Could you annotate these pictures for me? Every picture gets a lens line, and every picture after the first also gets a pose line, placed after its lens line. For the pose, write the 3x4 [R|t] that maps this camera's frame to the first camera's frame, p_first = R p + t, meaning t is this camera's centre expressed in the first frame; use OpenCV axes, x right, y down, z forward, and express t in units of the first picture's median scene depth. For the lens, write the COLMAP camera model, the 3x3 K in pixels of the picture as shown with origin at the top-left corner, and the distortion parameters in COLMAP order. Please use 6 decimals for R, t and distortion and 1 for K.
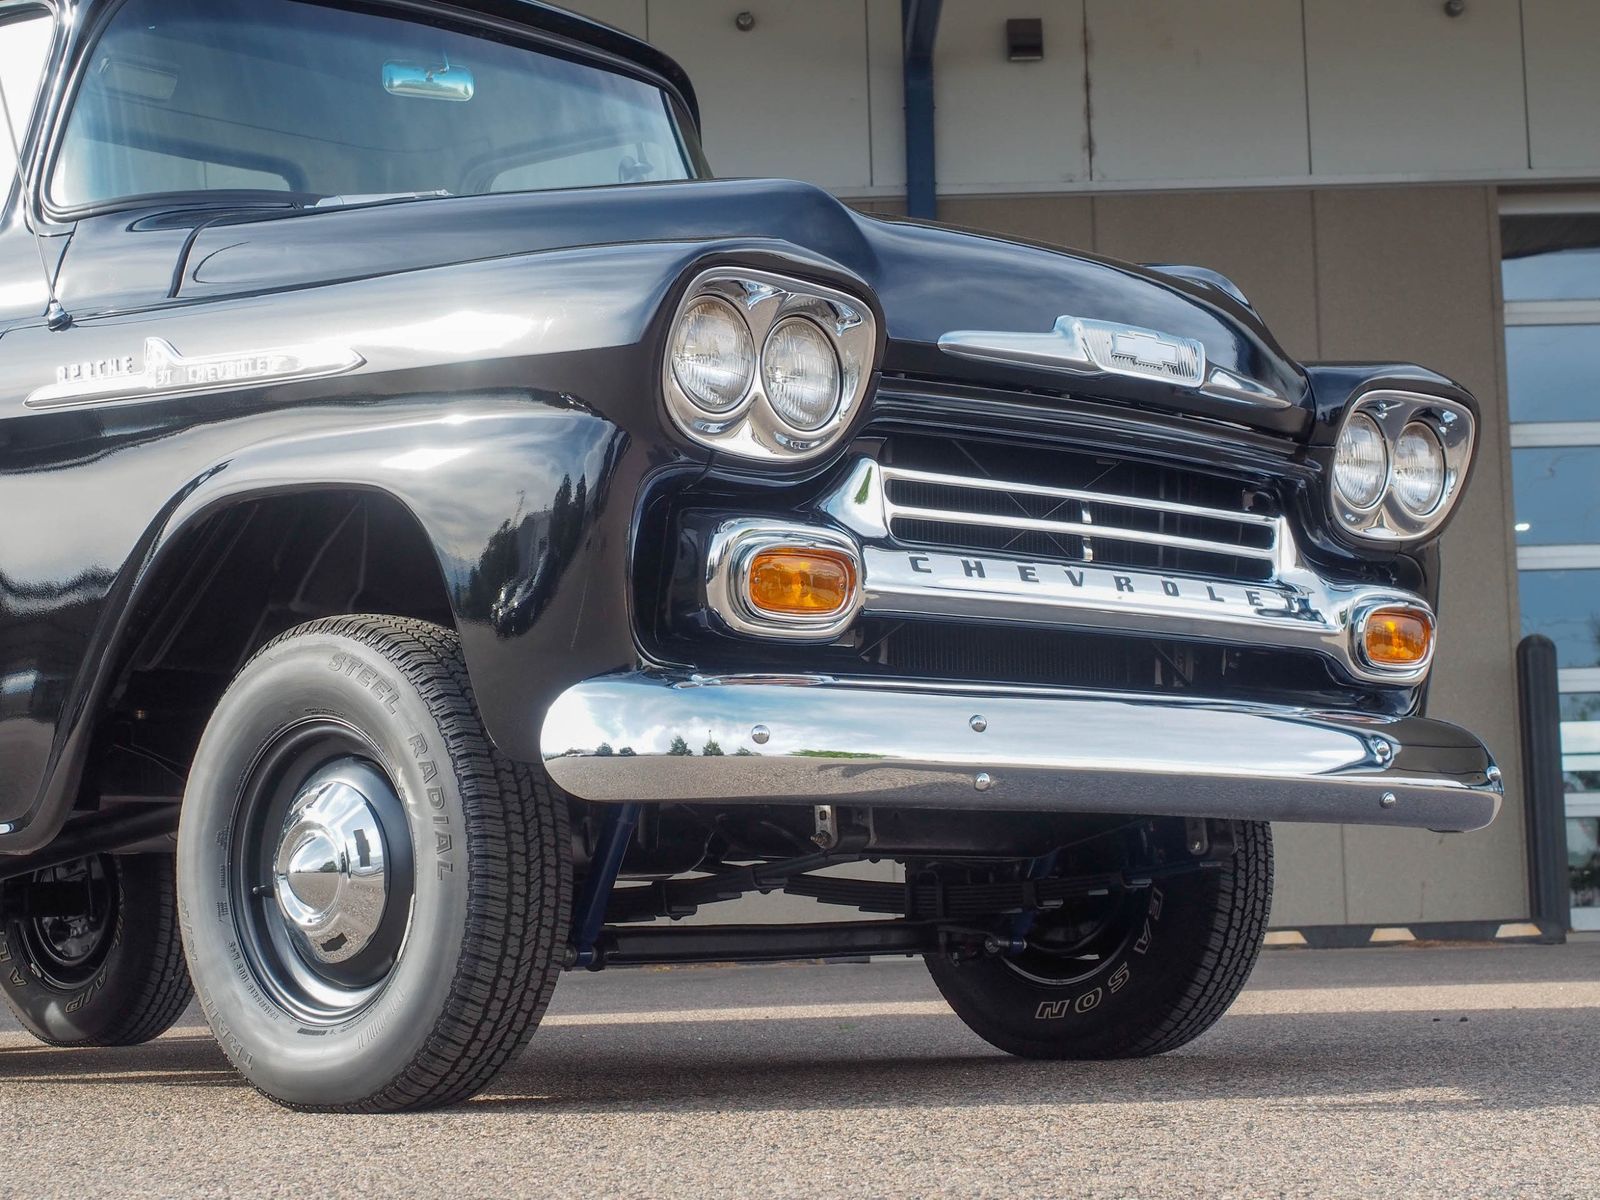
lens RADIAL K [[3351.2, 0, 799.3], [0, 3351.2, 598.9], [0, 0, 1]] dist [0.008292, -0.016297]
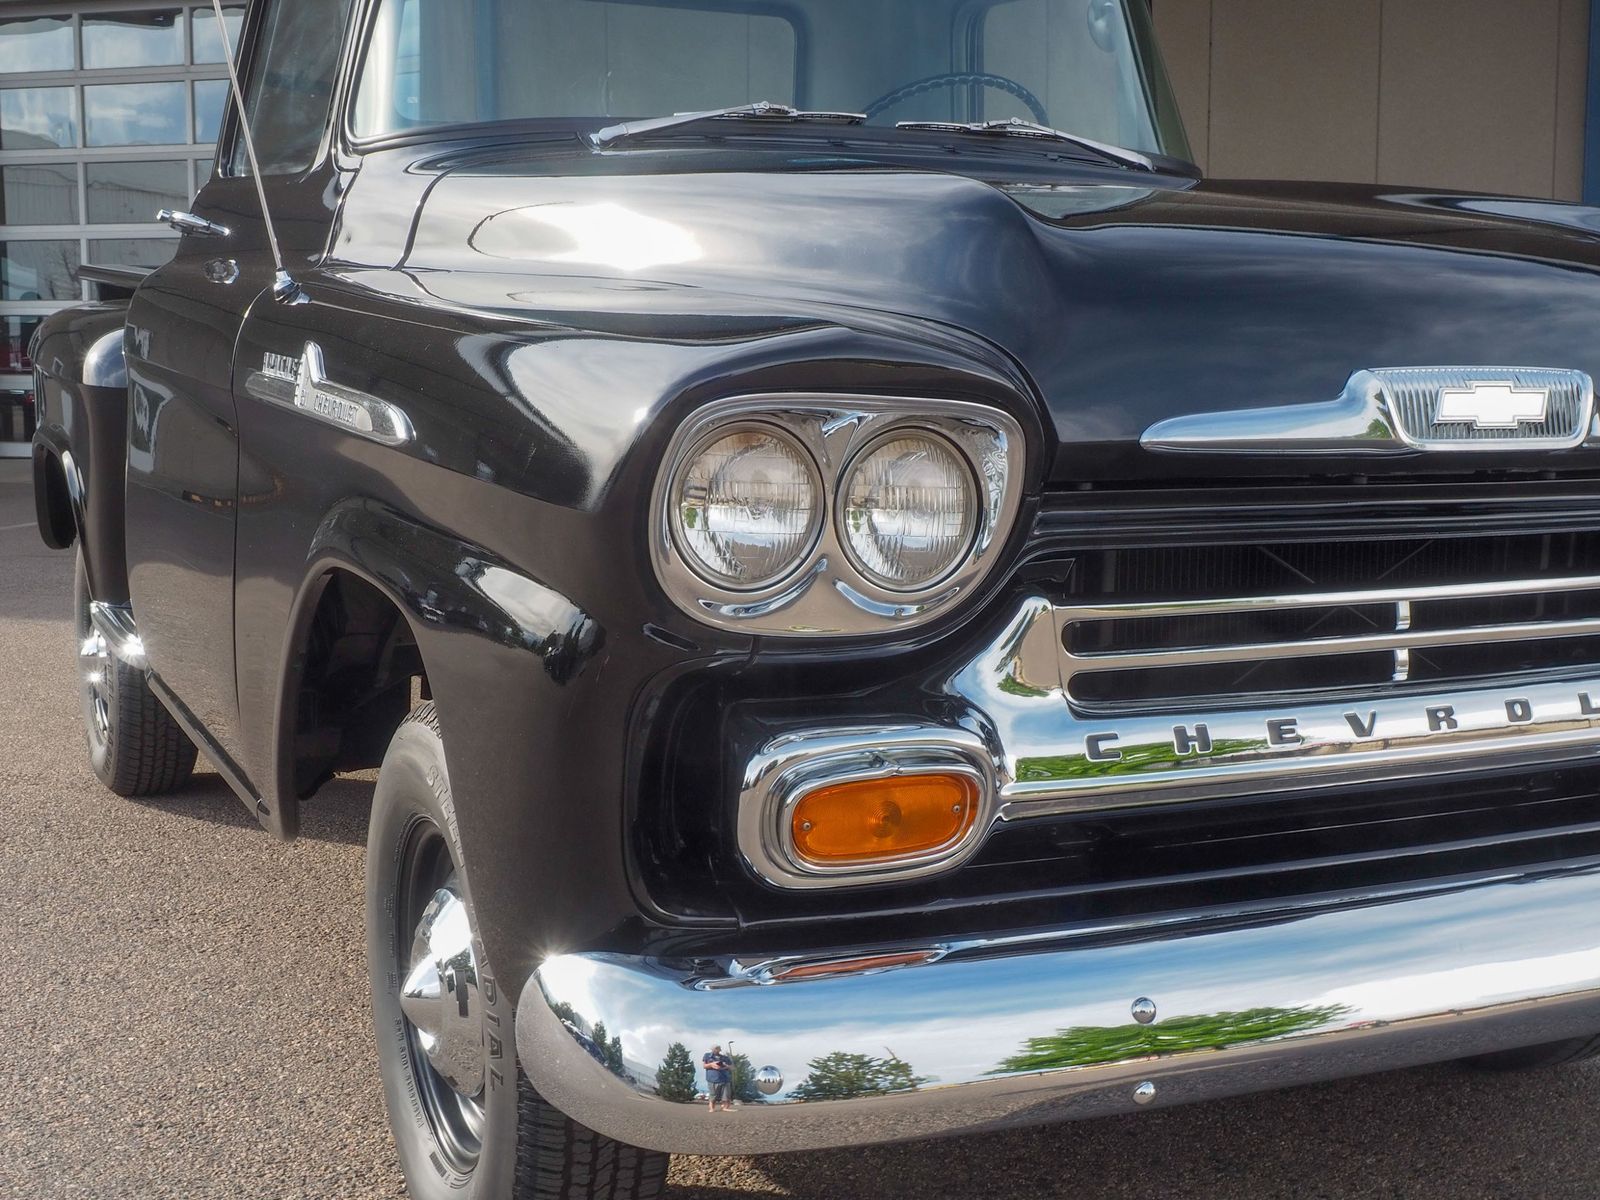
lens RADIAL K [[2187.1, 0, 798.4], [0, 2187.1, 592.1], [0, 0, 1]] dist [0.008156, 0.001924]
pose [[0.939837, 0.065040, -0.335374, 0.129055], [0.003056, 0.980070, 0.198631, -0.135169], [0.341609, -0.187706, 0.920907, 0.538165]]
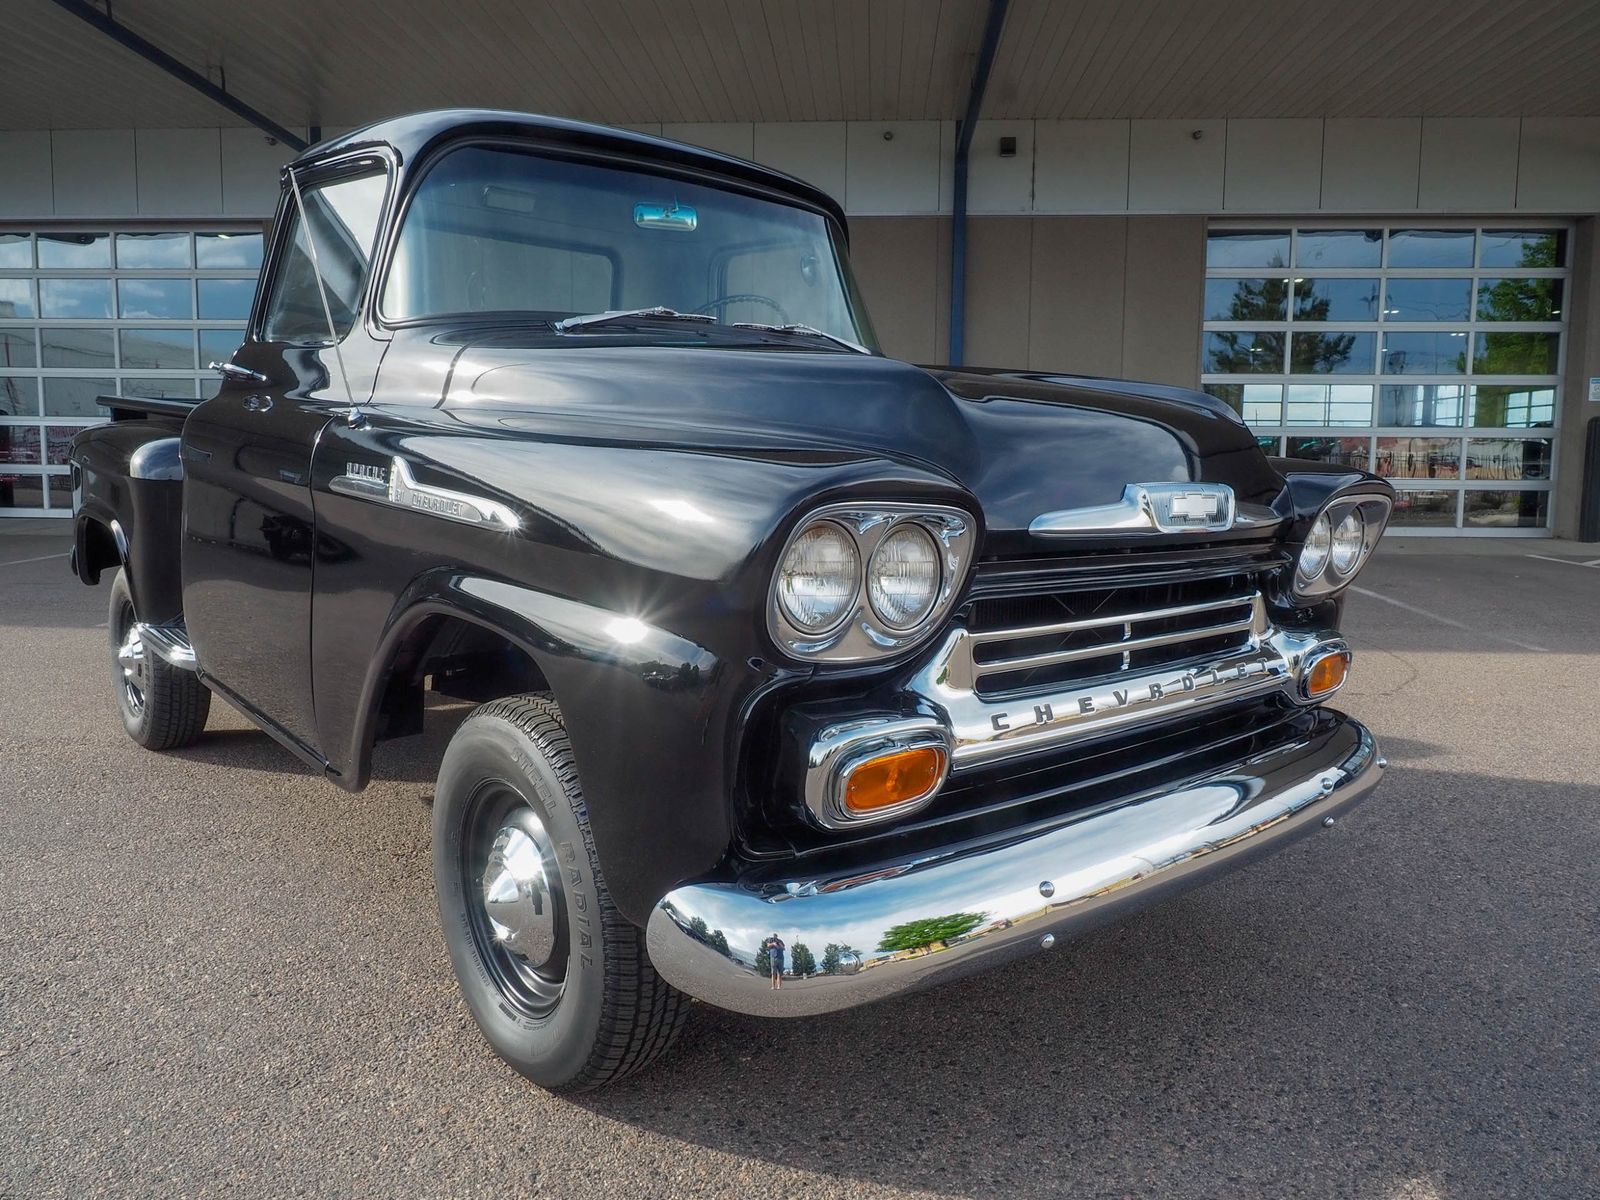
lens RADIAL K [[1207.0, 0, 807.2], [0, 1207.0, 582.8], [0, 0, 1]] dist [-0.010033, -0.008113]
pose [[0.996614, 0.047306, -0.067256, -0.004338], [-0.033591, 0.980799, 0.192104, -0.132536], [0.075052, -0.189194, 0.979067, 0.587703]]
